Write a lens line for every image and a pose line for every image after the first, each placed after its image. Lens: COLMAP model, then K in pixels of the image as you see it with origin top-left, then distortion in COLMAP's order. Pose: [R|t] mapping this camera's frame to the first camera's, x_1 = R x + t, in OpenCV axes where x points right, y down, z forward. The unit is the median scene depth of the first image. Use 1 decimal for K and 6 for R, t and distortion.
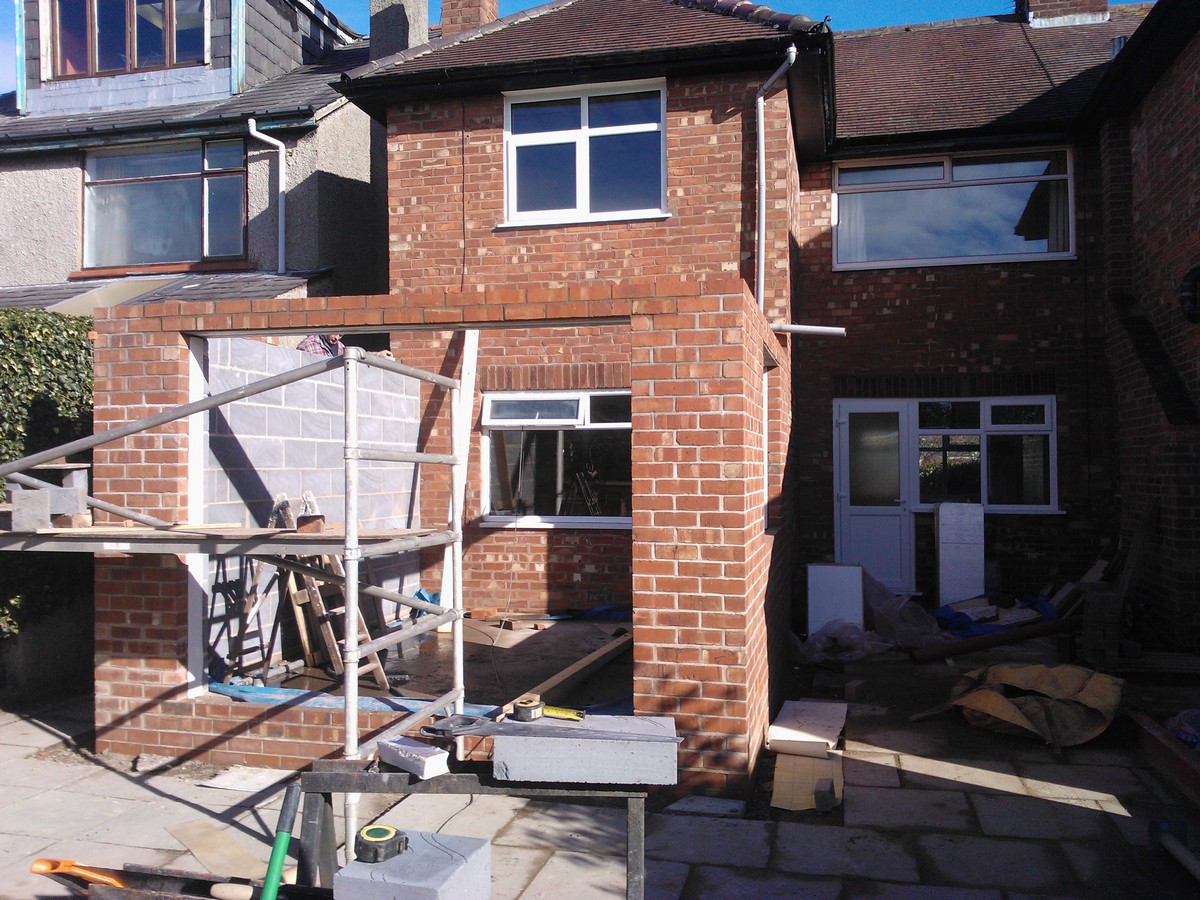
lens RADIAL K [[1011.2, 0, 597.7], [0, 1011.2, 468.5], [0, 0, 1]] dist [0.150905, -0.355790]
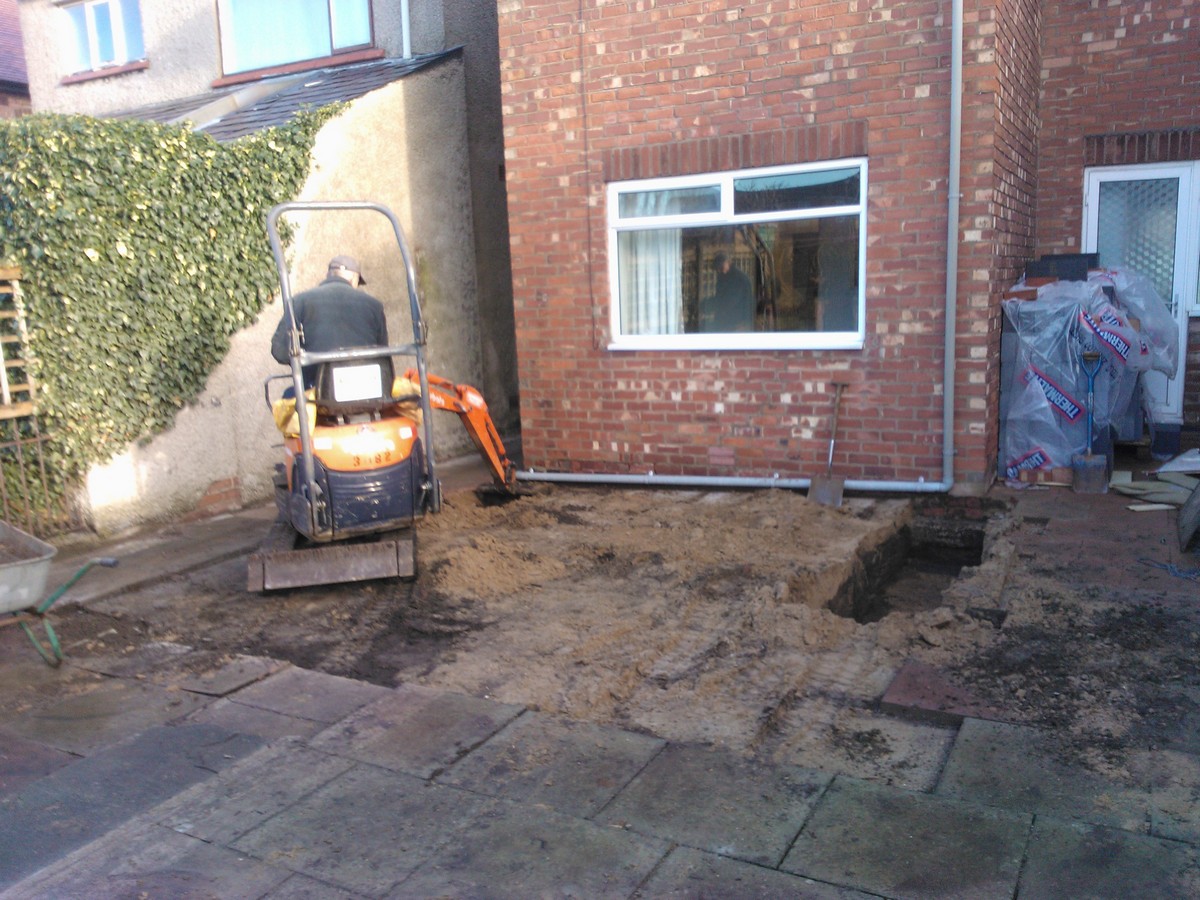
lens RADIAL K [[1011.2, 0, 597.7], [0, 1011.2, 468.5], [0, 0, 1]] dist [0.150905, -0.355790]
pose [[0.964390, 0.012708, -0.264178, 0.102656], [0.035550, 0.983552, 0.177090, 0.005197], [0.262083, -0.180175, 0.948077, 0.172395]]
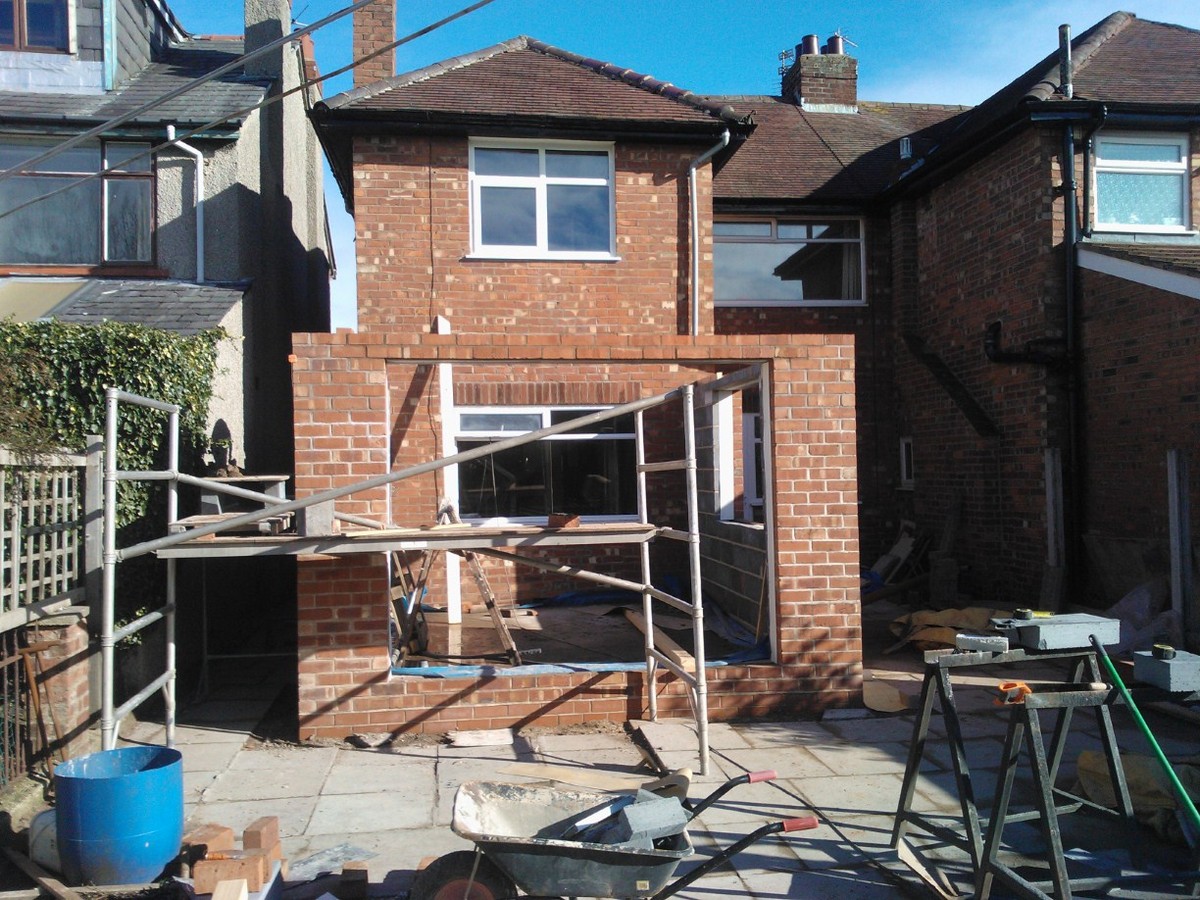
lens RADIAL K [[1025.9, 0, 596.5], [0, 1025.9, 479.5], [0, 0, 1]] dist [0.150778, -0.331600]
pose [[0.926327, -0.017776, 0.376300, -0.394968], [0.014916, 0.999833, 0.010512, -0.005197], [-0.376425, -0.004125, 0.926438, -0.096768]]
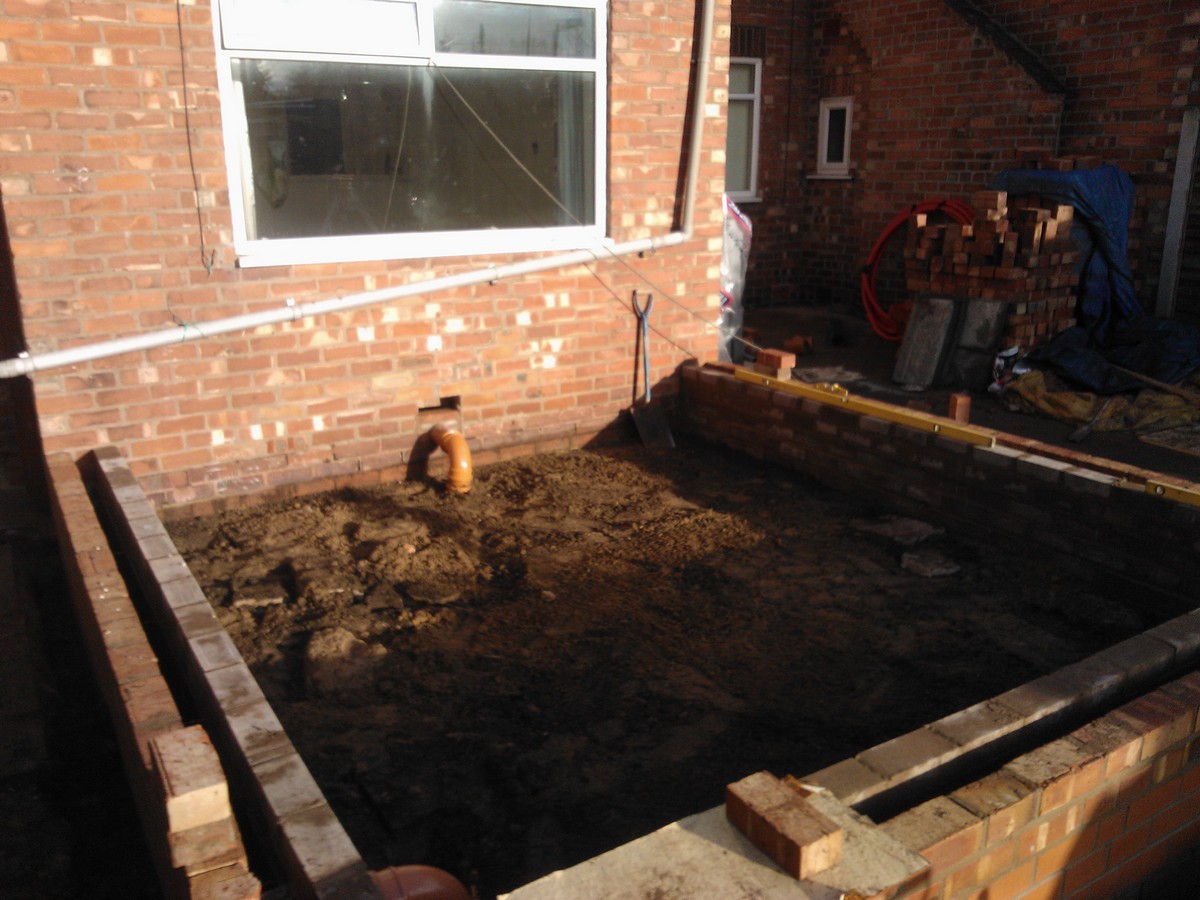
lens RADIAL K [[997.0, 0, 587.1], [0, 997.0, 449.4], [0, 0, 1]] dist [0.134372, -0.321711]
pose [[0.698337, -0.205506, 0.685633, -0.355755], [0.009839, 0.960562, 0.277890, 0.008810], [-0.715701, -0.187315, 0.672818, 0.540789]]
